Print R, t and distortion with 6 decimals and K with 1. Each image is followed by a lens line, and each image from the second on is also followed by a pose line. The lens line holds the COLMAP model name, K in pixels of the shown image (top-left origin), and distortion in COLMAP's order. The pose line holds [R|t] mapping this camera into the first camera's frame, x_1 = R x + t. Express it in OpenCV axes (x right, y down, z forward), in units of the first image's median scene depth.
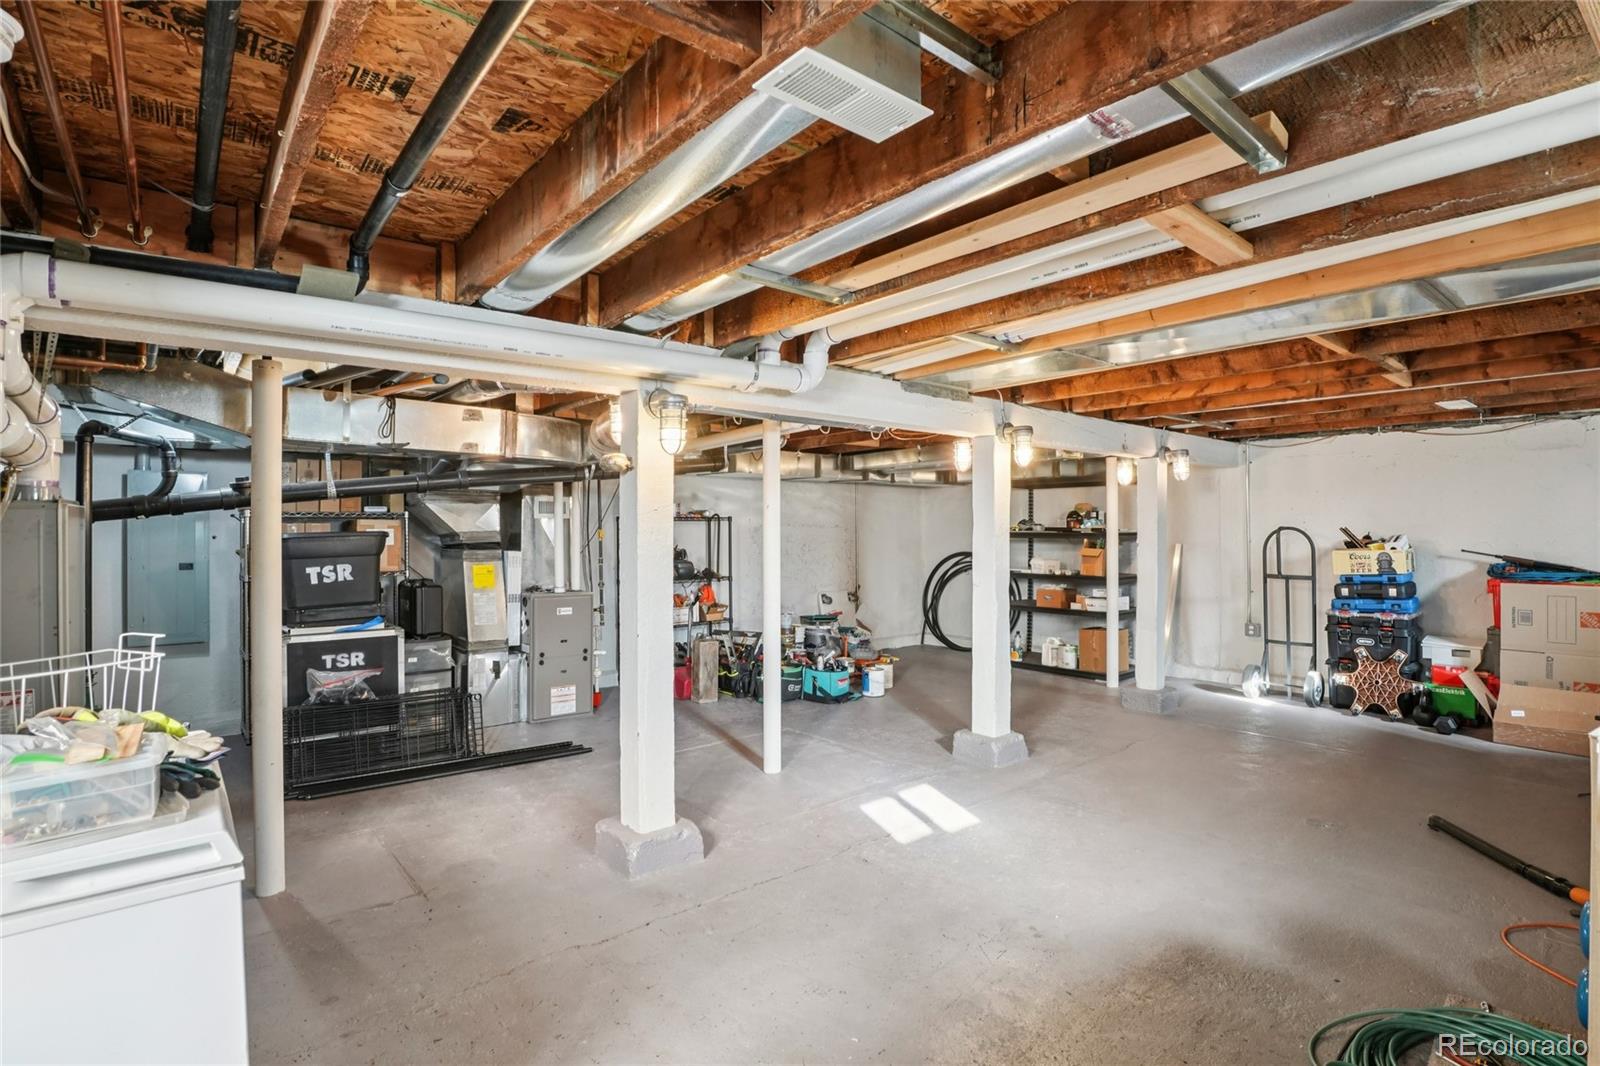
lens RADIAL K [[788.0, 0, 796.0], [0, 788.0, 530.2], [0, 0, 1]] dist [-0.038950, 0.008806]
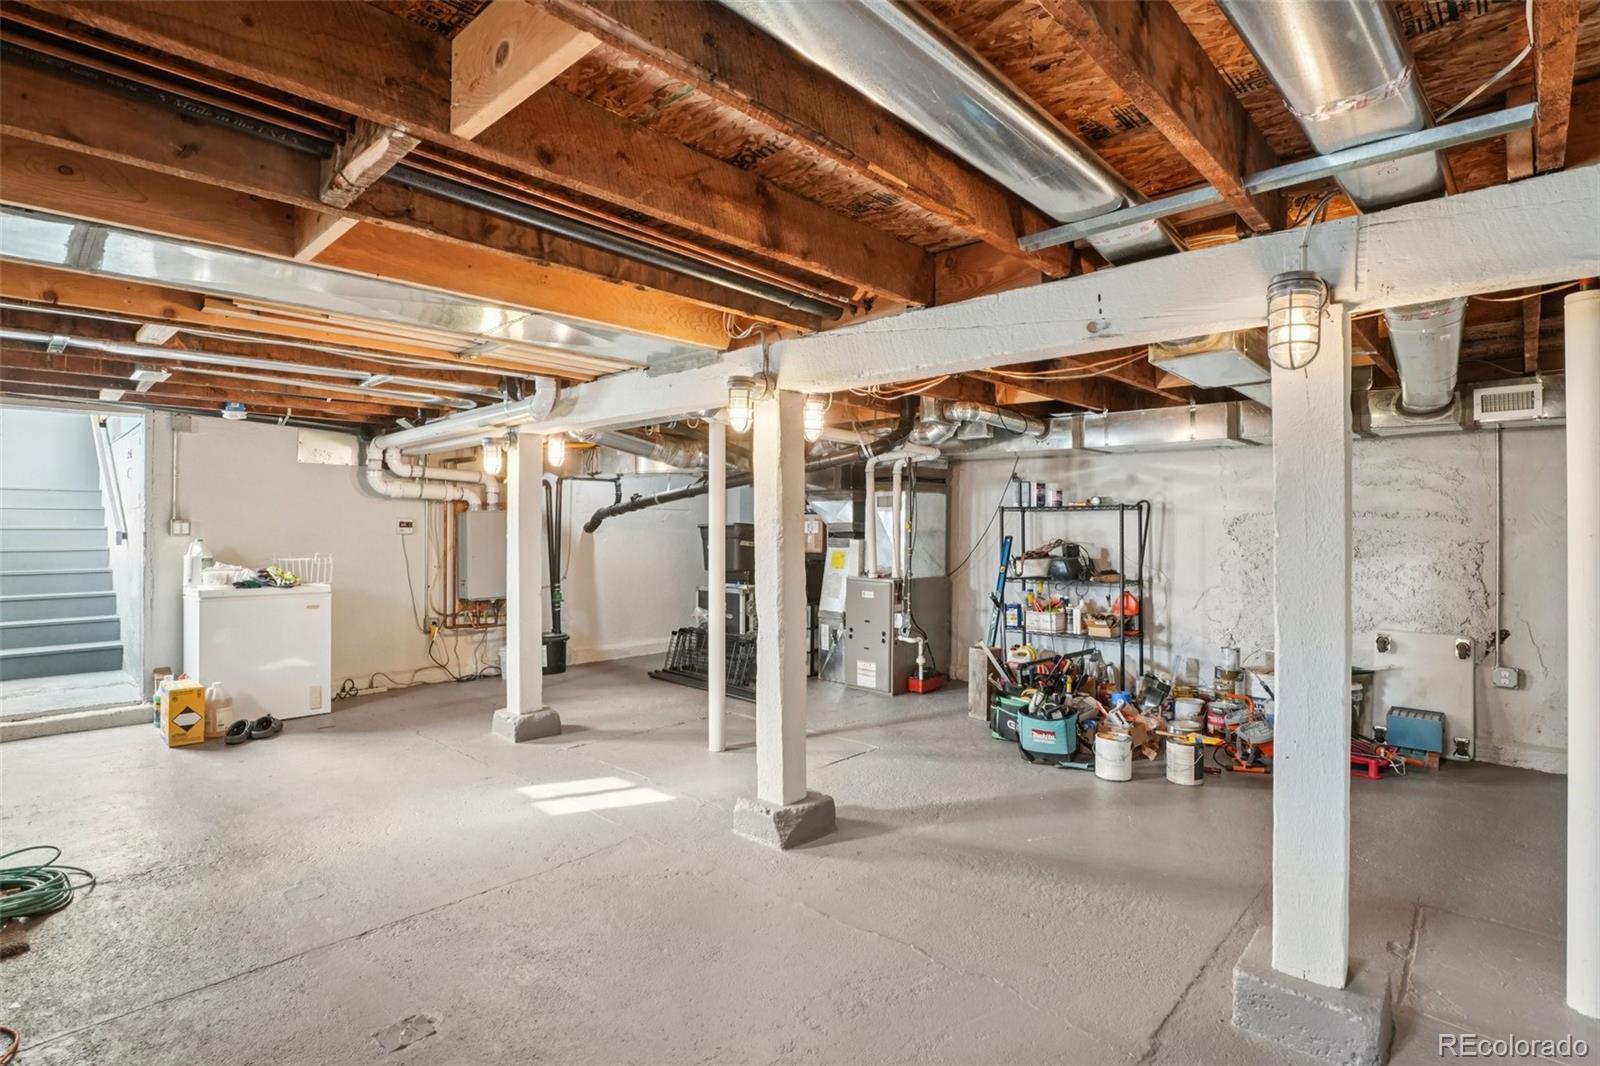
lens RADIAL K [[788.0, 0, 795.5], [0, 788.0, 526.5], [0, 0, 1]] dist [-0.038950, 0.008806]
pose [[0.132523, 0.004369, -0.991170, 0.806959], [-0.000405, 0.999990, 0.004354, 0.001332], [0.991180, -0.000176, 0.132524, 0.755390]]
